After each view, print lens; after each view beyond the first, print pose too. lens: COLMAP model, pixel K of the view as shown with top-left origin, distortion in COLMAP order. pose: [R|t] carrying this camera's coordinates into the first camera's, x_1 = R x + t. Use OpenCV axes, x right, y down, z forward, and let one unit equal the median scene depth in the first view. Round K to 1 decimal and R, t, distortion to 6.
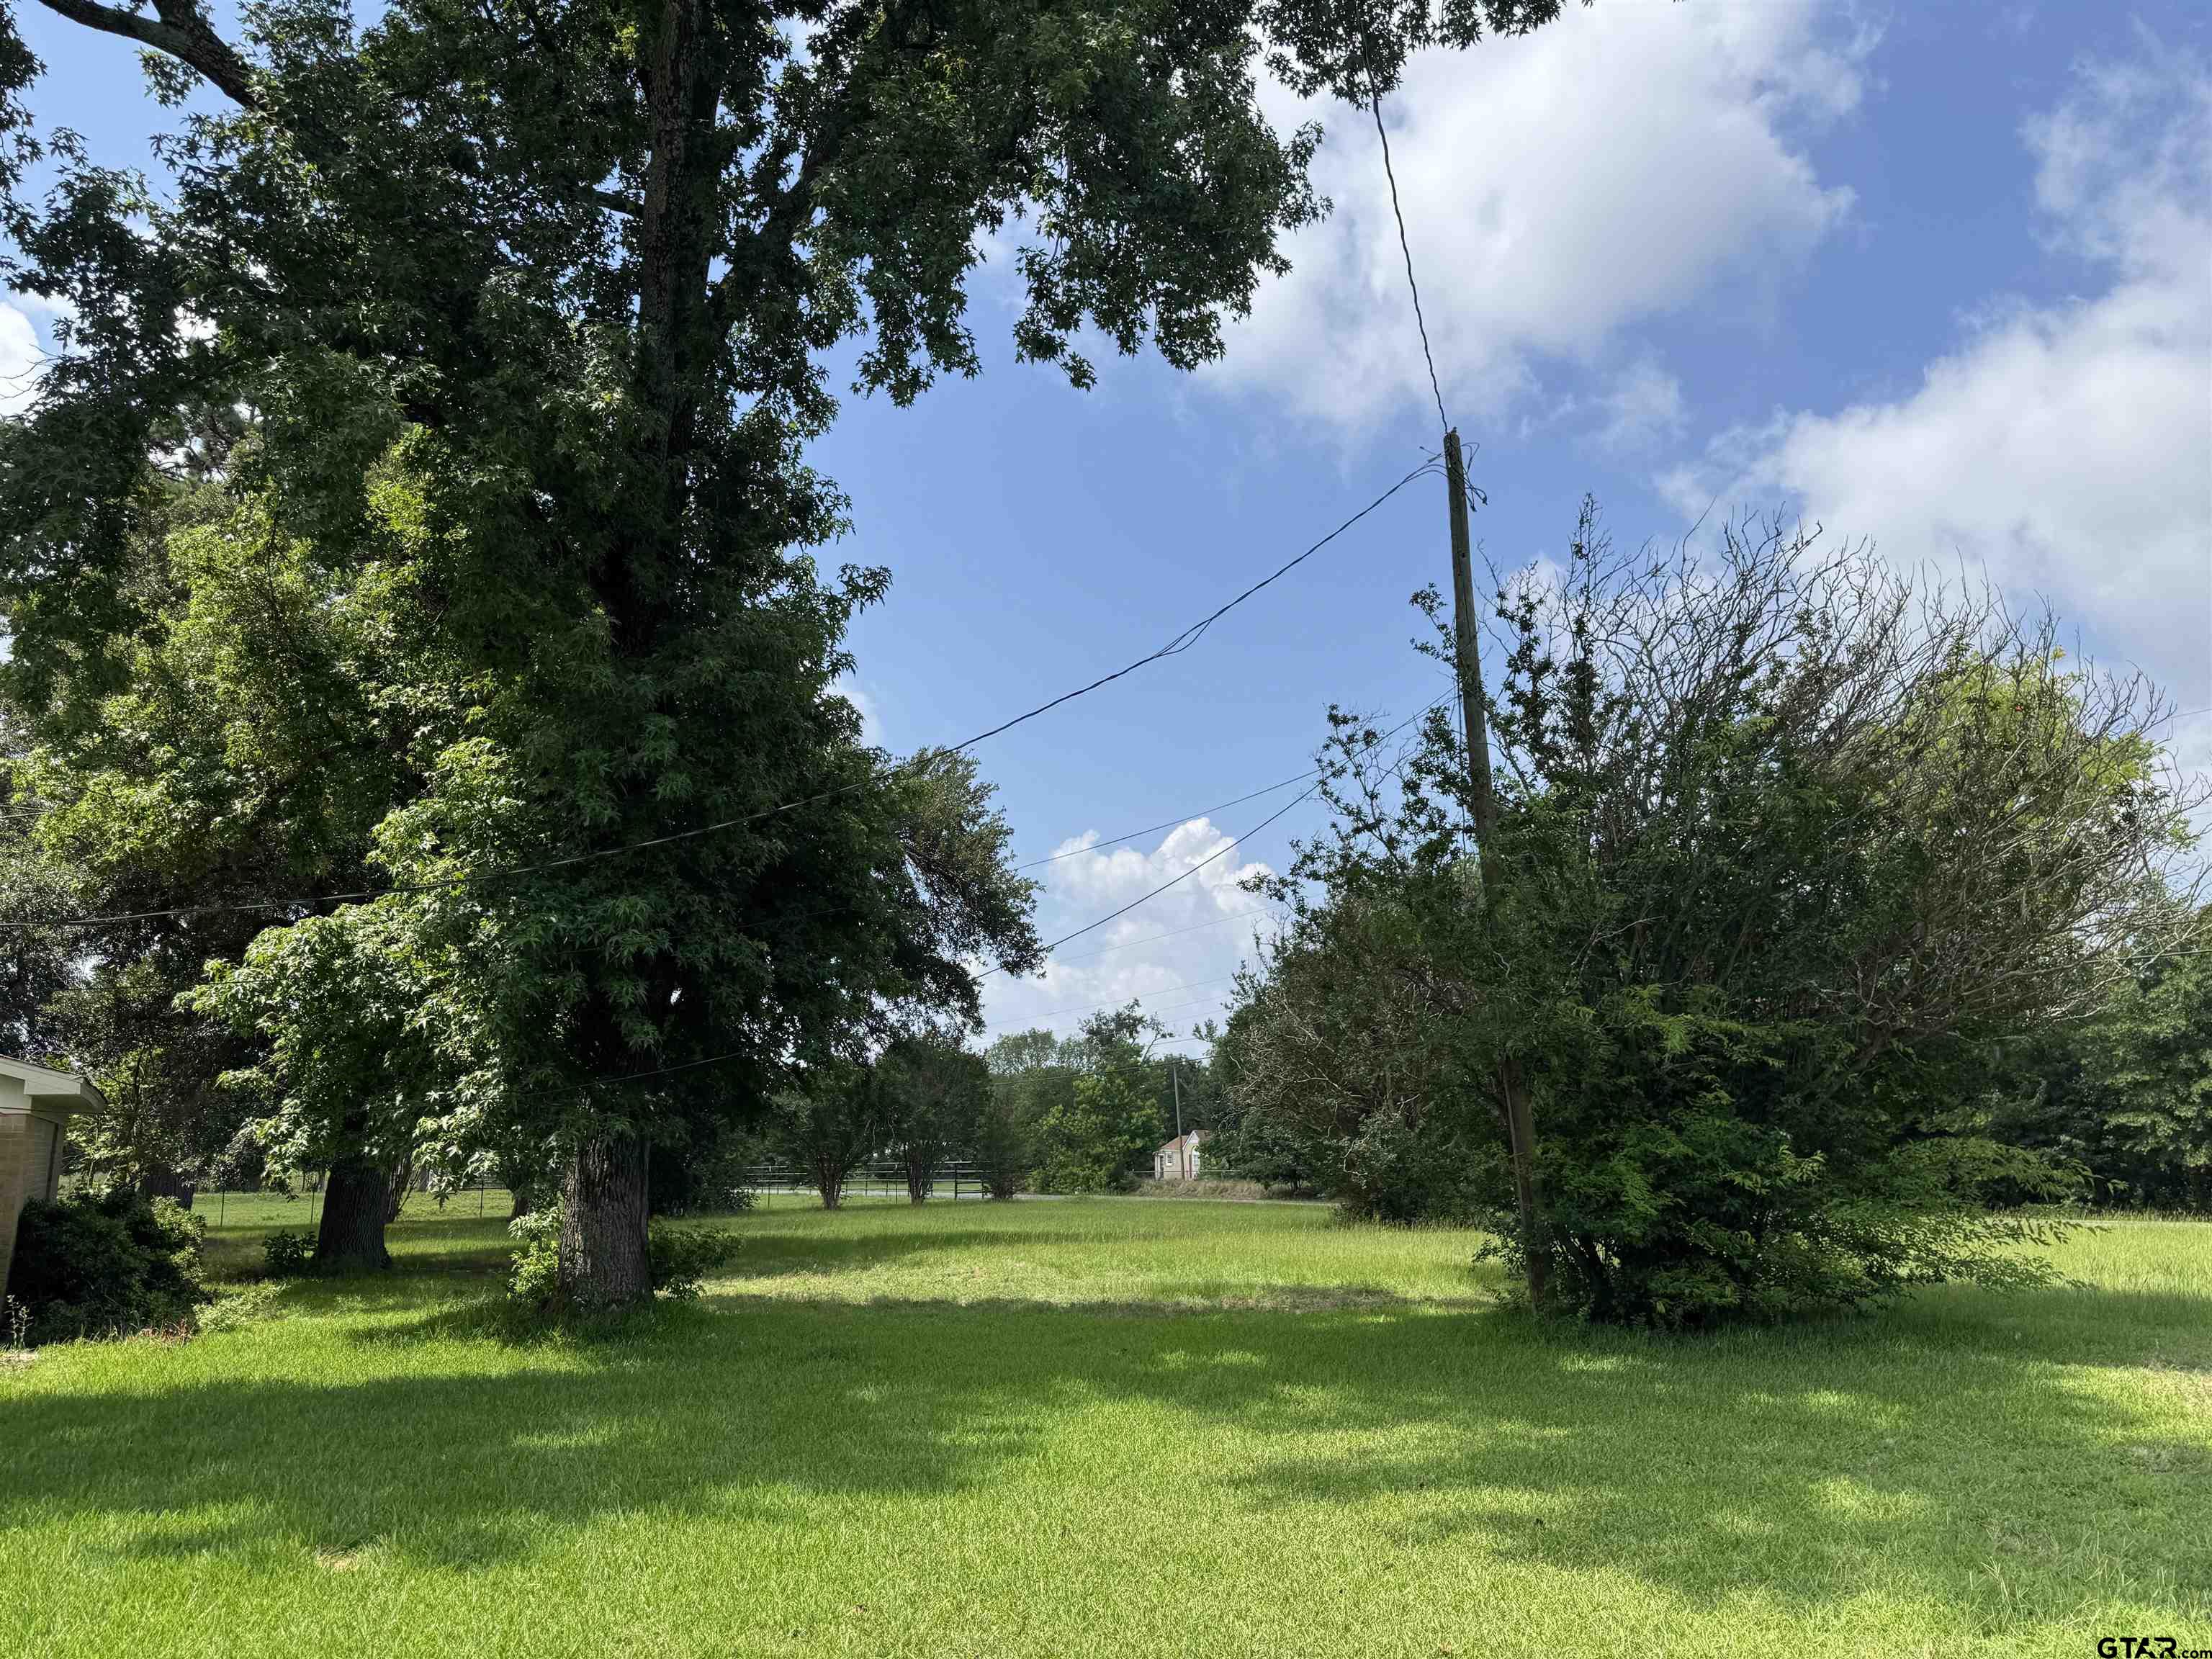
lens RADIAL K [[1552.0, 0, 1119.7], [0, 1552.0, 829.6], [0, 0, 1]] dist [0.087853, -0.099434]
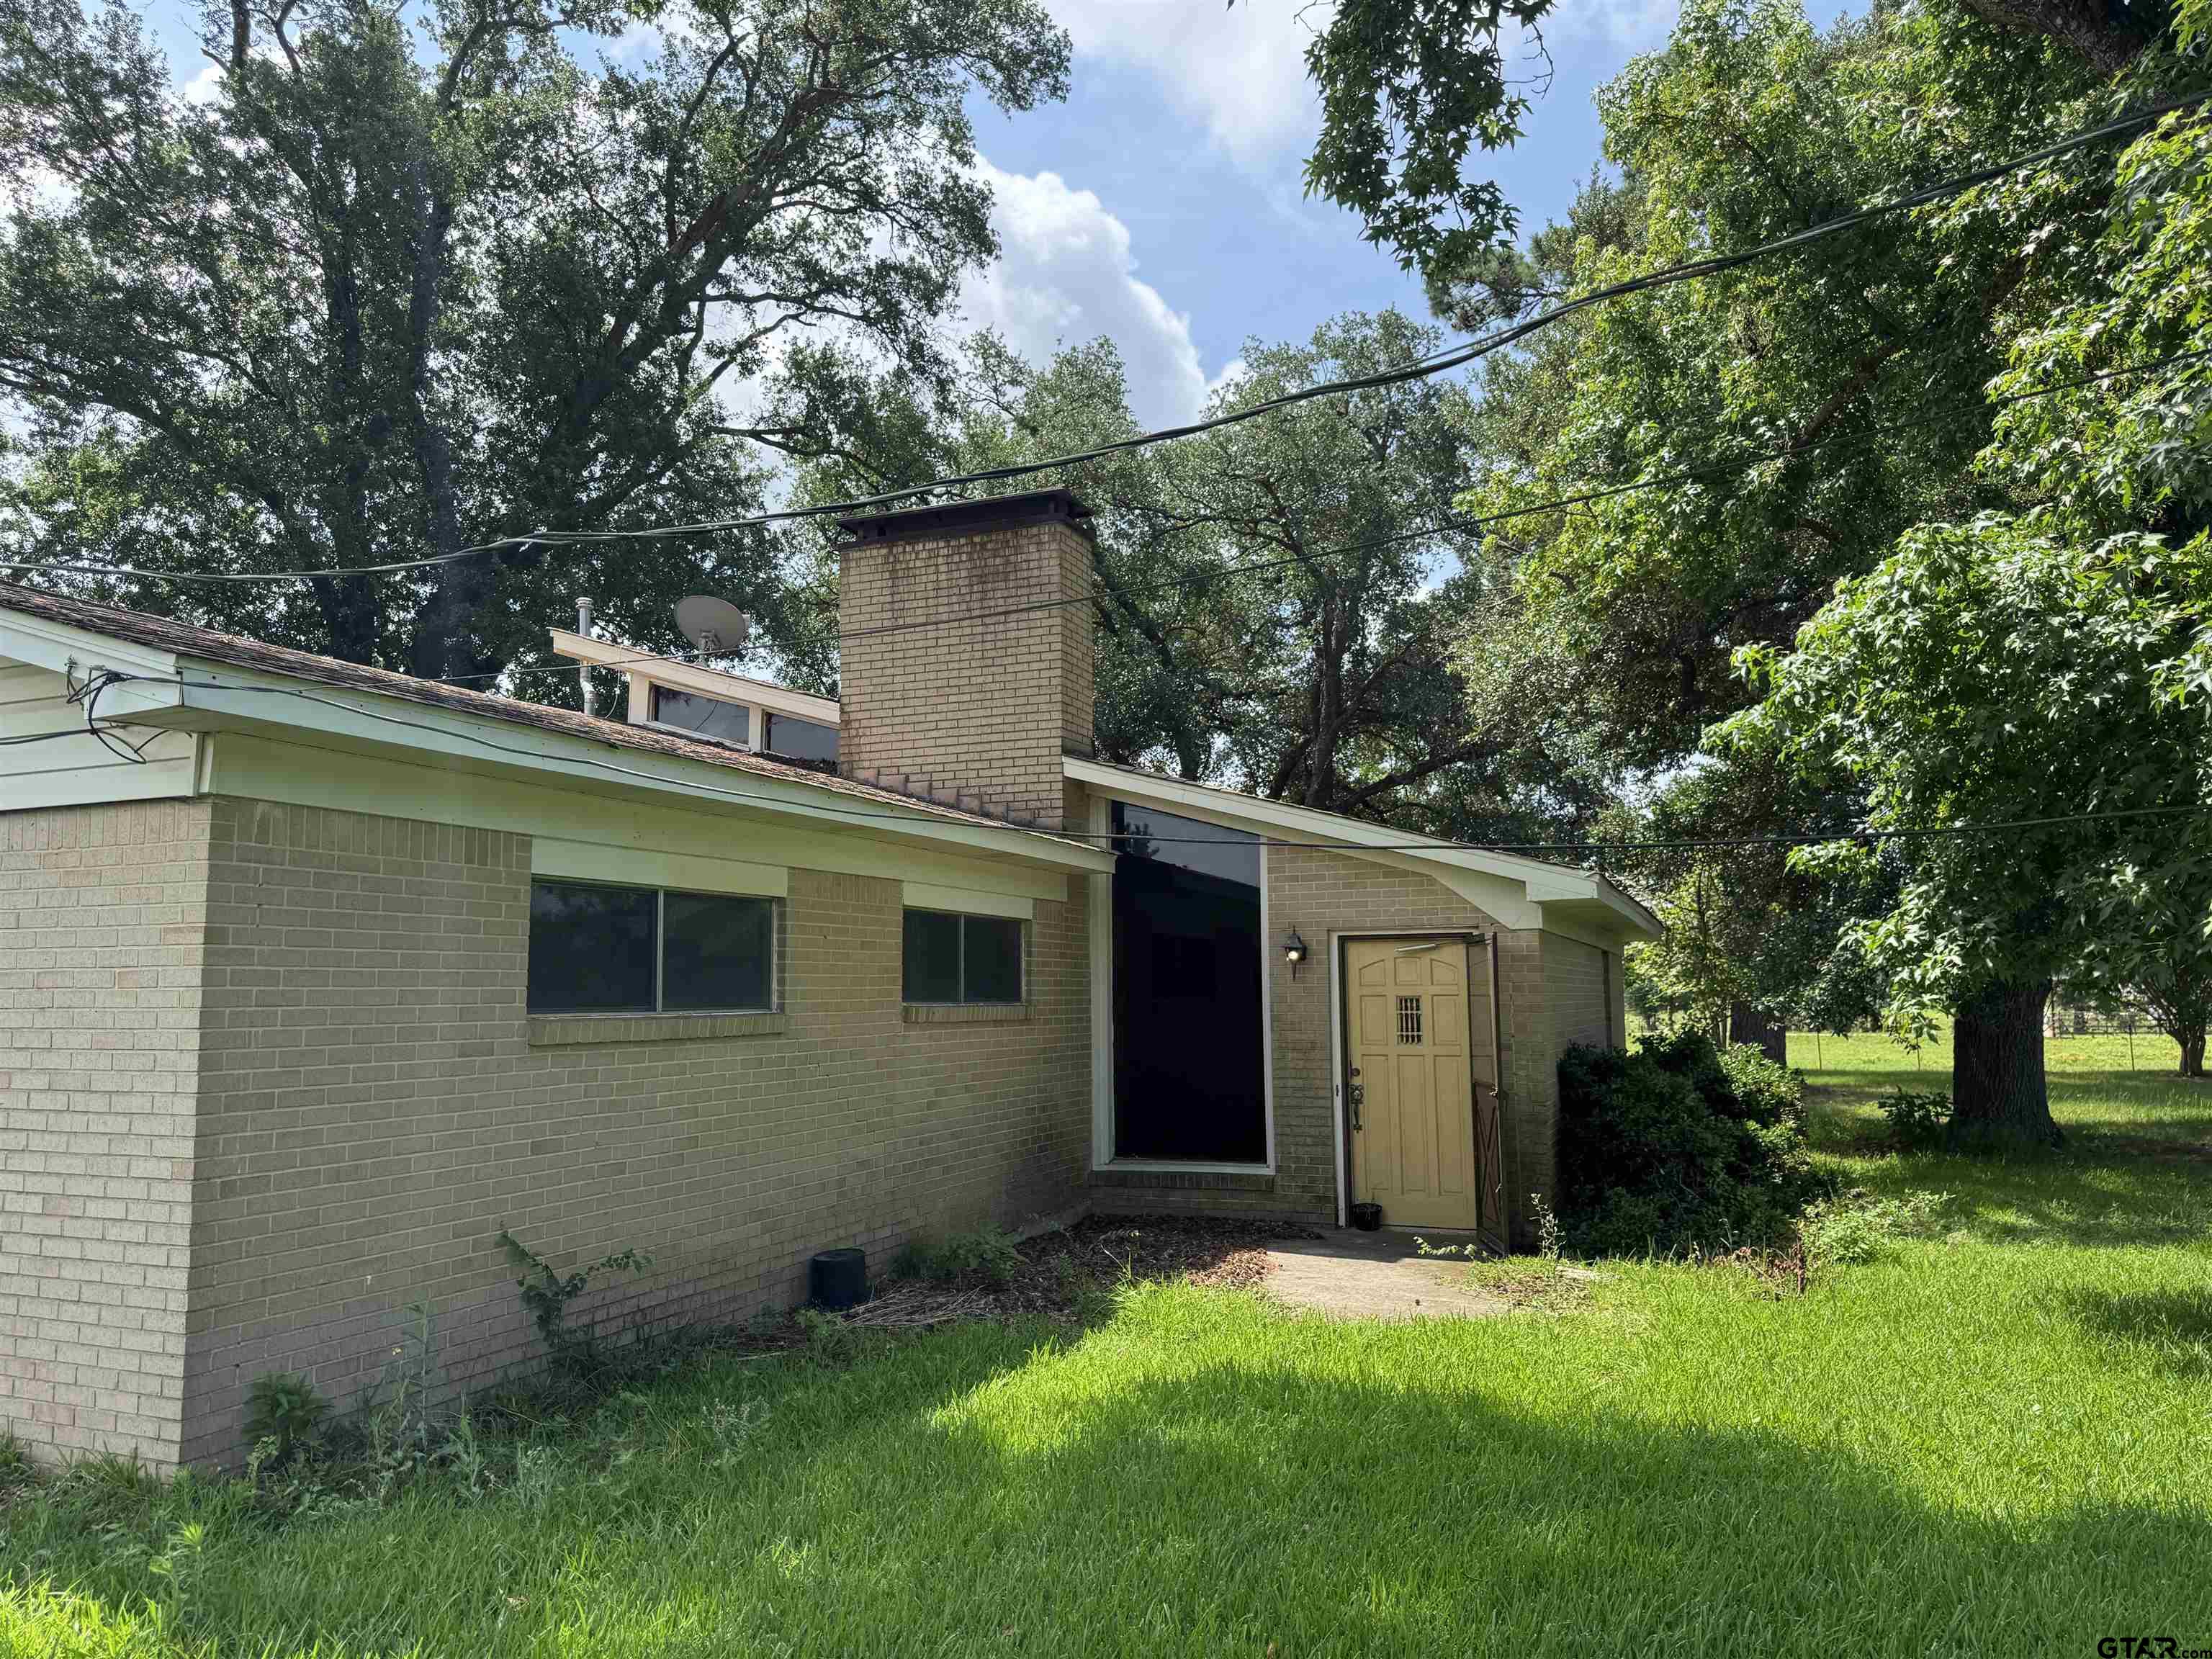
lens RADIAL K [[1552.0, 0, 1119.7], [0, 1552.0, 829.6], [0, 0, 1]] dist [0.087853, -0.099434]
pose [[0.607991, -0.083428, -0.789548, -0.244769], [0.160379, 0.986868, 0.019222, 0.092053], [0.777577, -0.138313, 0.613387, 0.426451]]
